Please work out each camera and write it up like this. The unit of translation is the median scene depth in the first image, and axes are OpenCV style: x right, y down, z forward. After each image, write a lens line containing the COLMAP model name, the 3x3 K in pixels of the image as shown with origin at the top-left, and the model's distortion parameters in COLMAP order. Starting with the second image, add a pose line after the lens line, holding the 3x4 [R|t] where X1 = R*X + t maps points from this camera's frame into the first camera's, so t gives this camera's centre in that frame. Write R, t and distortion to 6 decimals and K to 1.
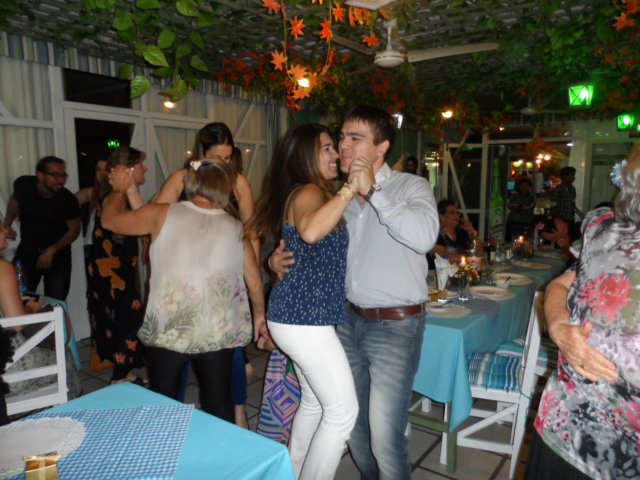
lens RADIAL K [[492.3, 0, 320.0], [0, 492.3, 240.0], [0, 0, 1]] dist [-0.026080, 0.033093]
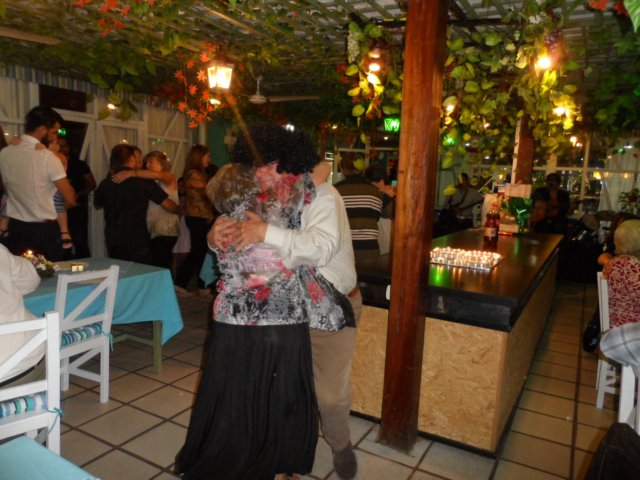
lens RADIAL K [[489.7, 0, 318.1], [0, 489.7, 237.7], [0, 0, 1]] dist [-0.005060, 0.007777]
pose [[0.991402, 0.035494, 0.125945, 0.140426], [-0.036638, 0.999306, 0.006772, 0.072142], [-0.125617, -0.011328, 0.992014, -0.617575]]
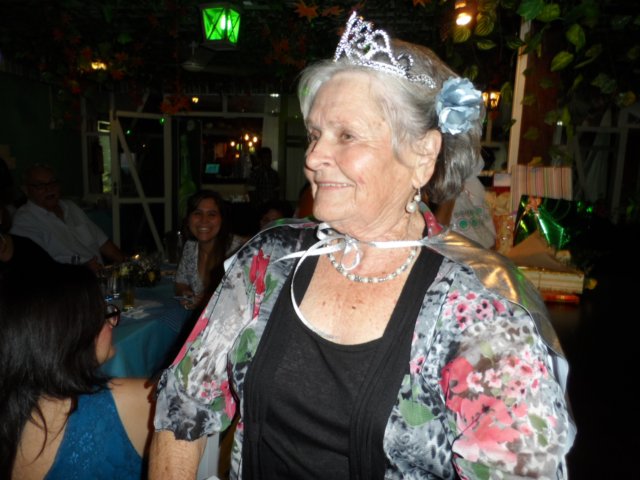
lens RADIAL K [[489.7, 0, 318.1], [0, 489.7, 237.7], [0, 0, 1]] dist [-0.005060, 0.007777]
pose [[0.873727, -0.043169, 0.484497, 0.388796], [0.027856, 0.998860, 0.038764, -0.054618], [-0.485619, -0.020372, 0.873933, 0.463305]]
